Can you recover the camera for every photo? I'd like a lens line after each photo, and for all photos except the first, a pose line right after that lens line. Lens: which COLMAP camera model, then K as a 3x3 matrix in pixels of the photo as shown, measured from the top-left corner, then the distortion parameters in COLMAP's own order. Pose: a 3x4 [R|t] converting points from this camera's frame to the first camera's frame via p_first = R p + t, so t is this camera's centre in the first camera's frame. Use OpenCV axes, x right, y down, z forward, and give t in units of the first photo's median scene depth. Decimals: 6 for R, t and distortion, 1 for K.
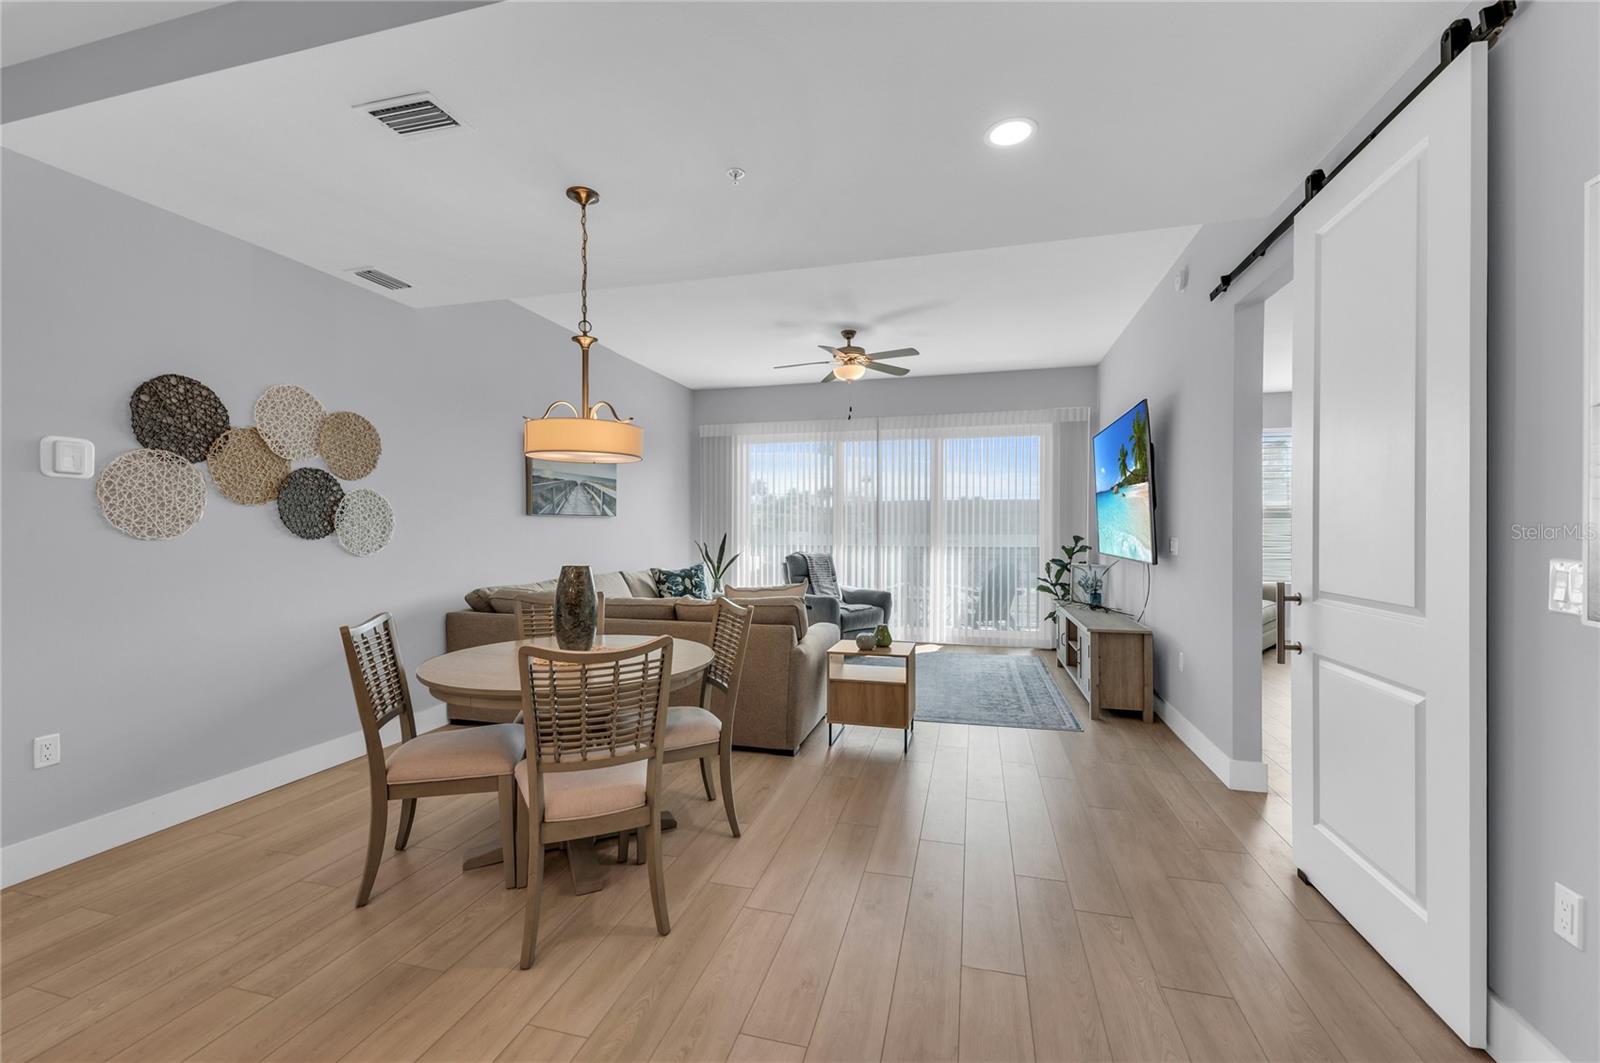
lens RADIAL K [[650.8, 0, 797.7], [0, 650.8, 531.4], [0, 0, 1]] dist [0.019587, -0.009320]
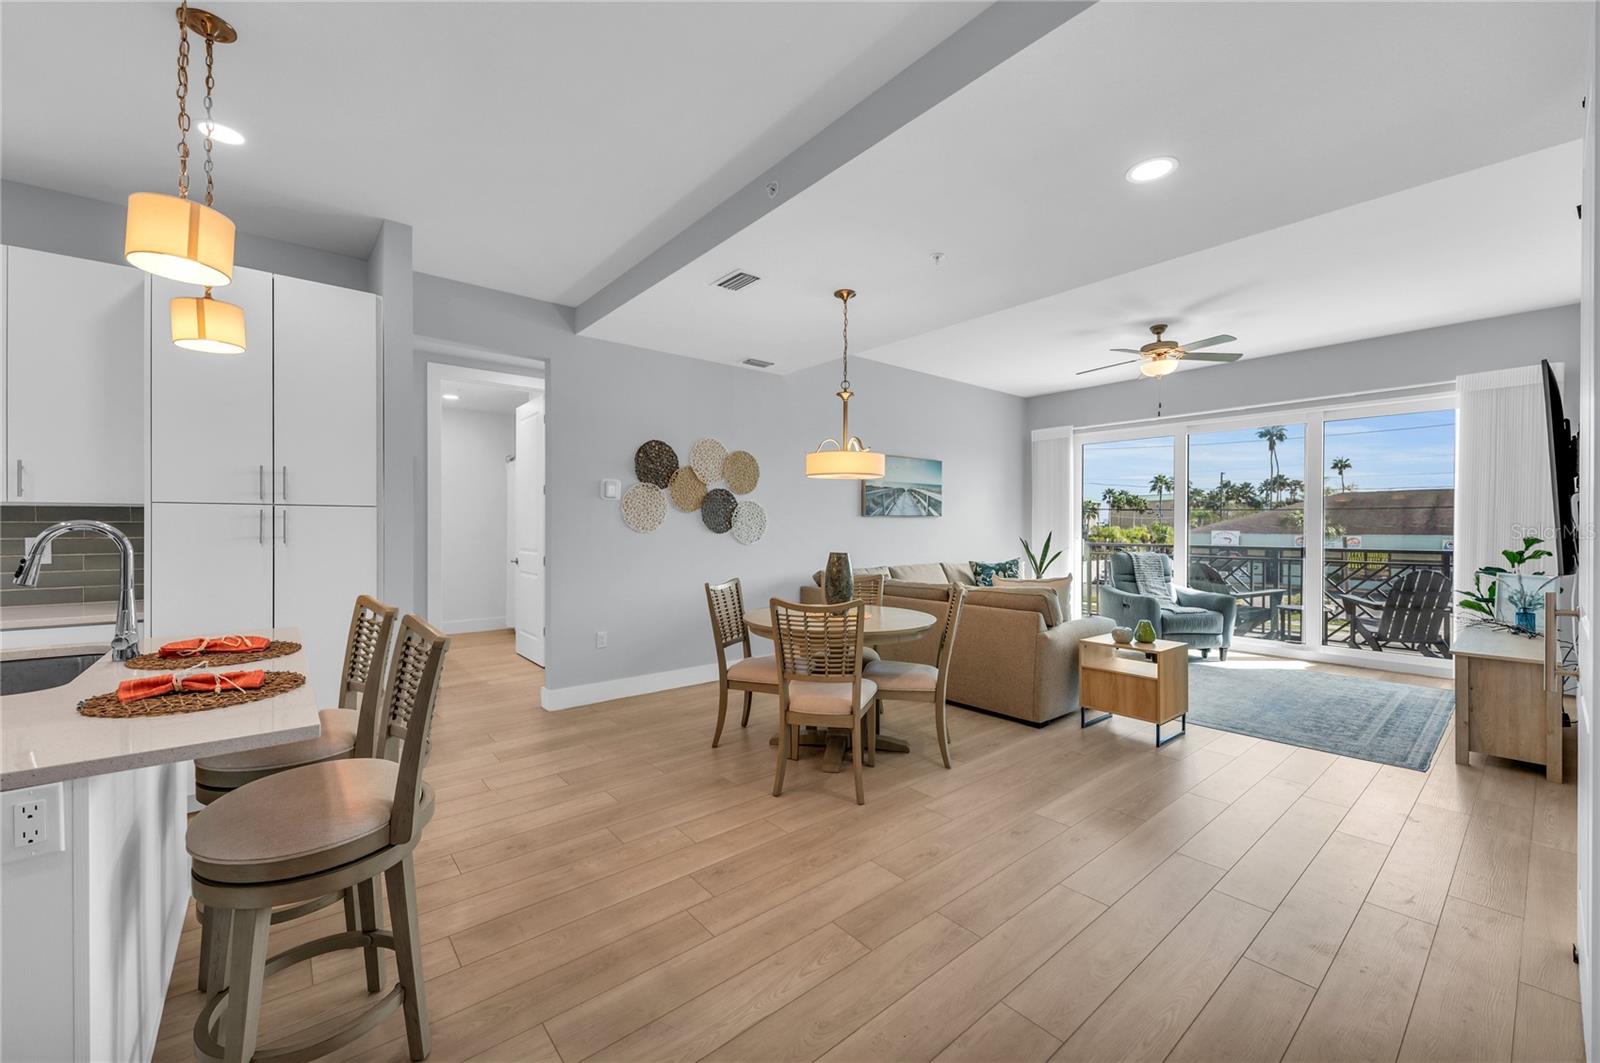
lens RADIAL K [[625.1, 0, 798.9], [0, 625.1, 524.0], [0, 0, 1]] dist [0.002483, -0.000128]
pose [[0.817850, -0.000613, -0.575431, 0.265974], [-0.004152, 0.999967, -0.006966, -0.000002], [0.575417, 0.008086, 0.817820, -0.122454]]
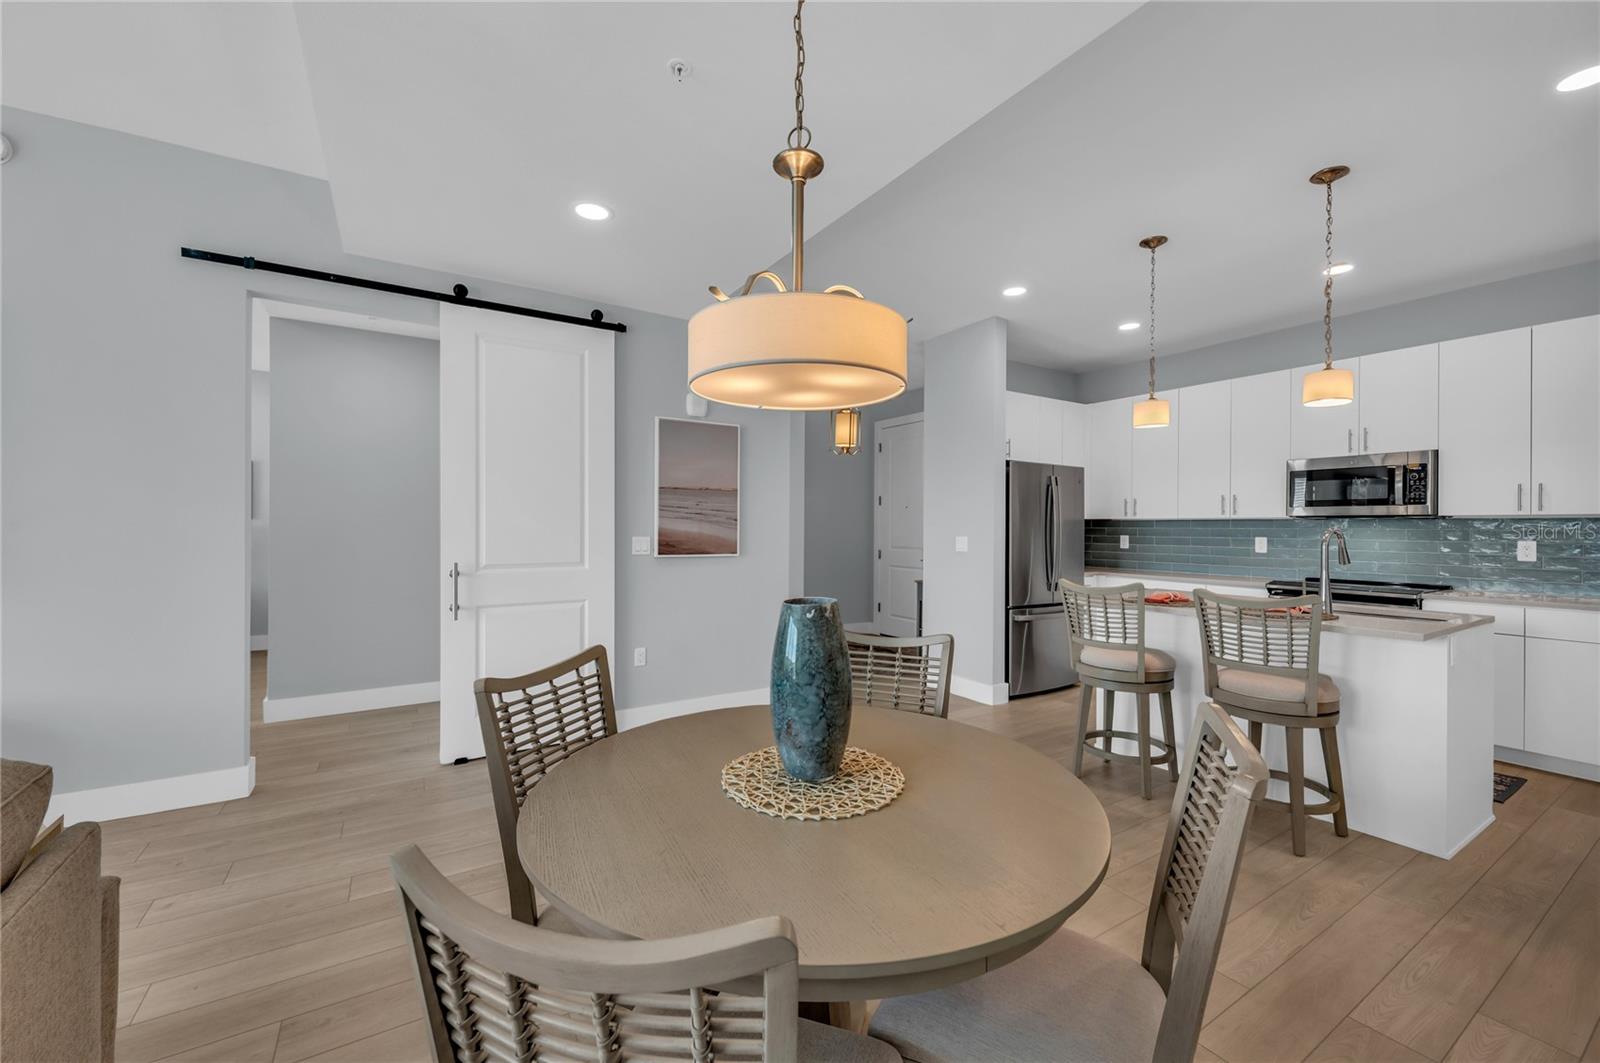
lens RADIAL K [[629.9, 0, 794.1], [0, 629.9, 530.4], [0, 0, 1]] dist [0.010200, -0.000400]
pose [[-0.732115, -0.009372, 0.681116, -0.469298], [-0.002892, 0.999939, 0.010650, -0.006423], [-0.681175, 0.005827, -0.732098, 0.965611]]
